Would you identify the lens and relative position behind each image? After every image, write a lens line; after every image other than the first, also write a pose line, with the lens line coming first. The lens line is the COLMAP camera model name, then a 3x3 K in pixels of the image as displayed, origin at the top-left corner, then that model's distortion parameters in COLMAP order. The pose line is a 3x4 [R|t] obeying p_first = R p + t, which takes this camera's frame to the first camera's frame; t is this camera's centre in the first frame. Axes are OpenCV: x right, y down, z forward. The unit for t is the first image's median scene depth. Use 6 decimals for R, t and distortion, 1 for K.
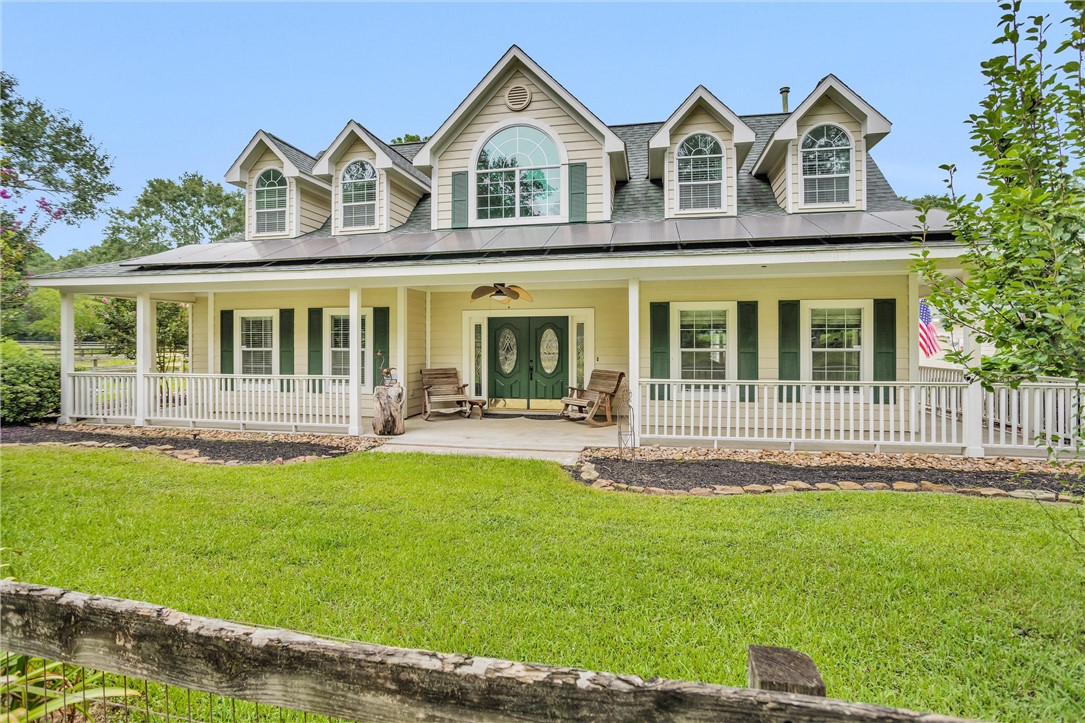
lens RADIAL K [[422.1, 0, 565.2], [0, 422.1, 353.5], [0, 0, 1]] dist [-0.056904, -0.000061]
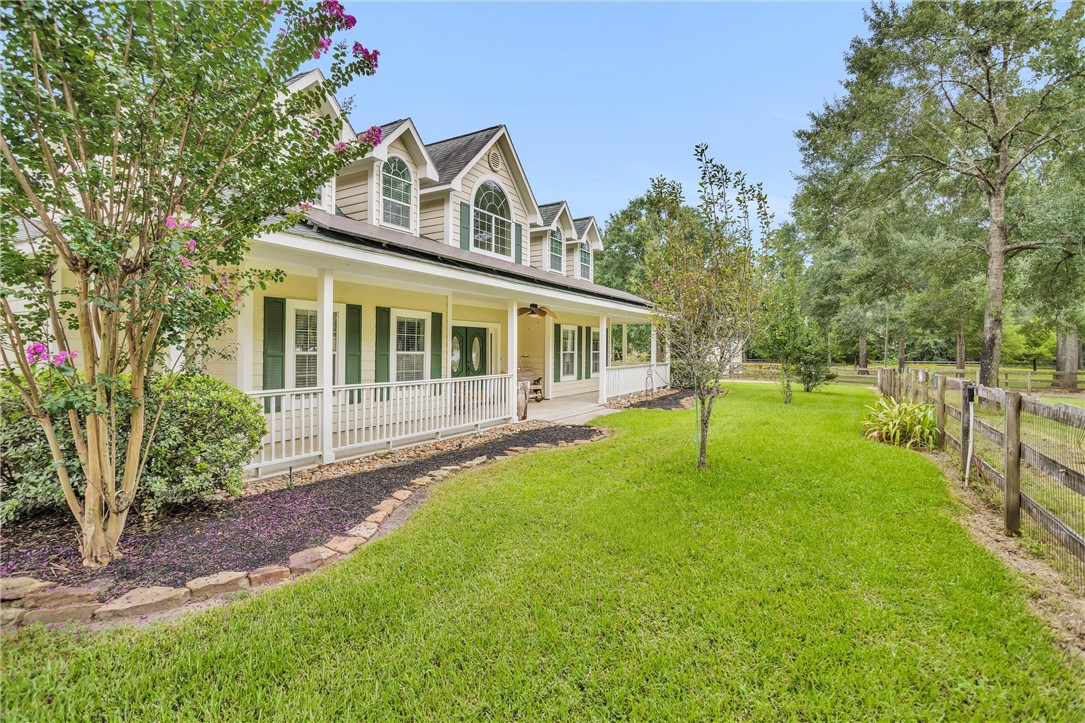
lens RADIAL K [[526.4, 0, 546.7], [0, 526.4, 345.3], [0, 0, 1]] dist [-0.055549, 0.027390]
pose [[0.352669, 0.014561, 0.935635, -1.440004], [0.011050, 0.999744, -0.019724, -0.001313], [-0.935683, 0.017295, 0.352418, 0.245839]]
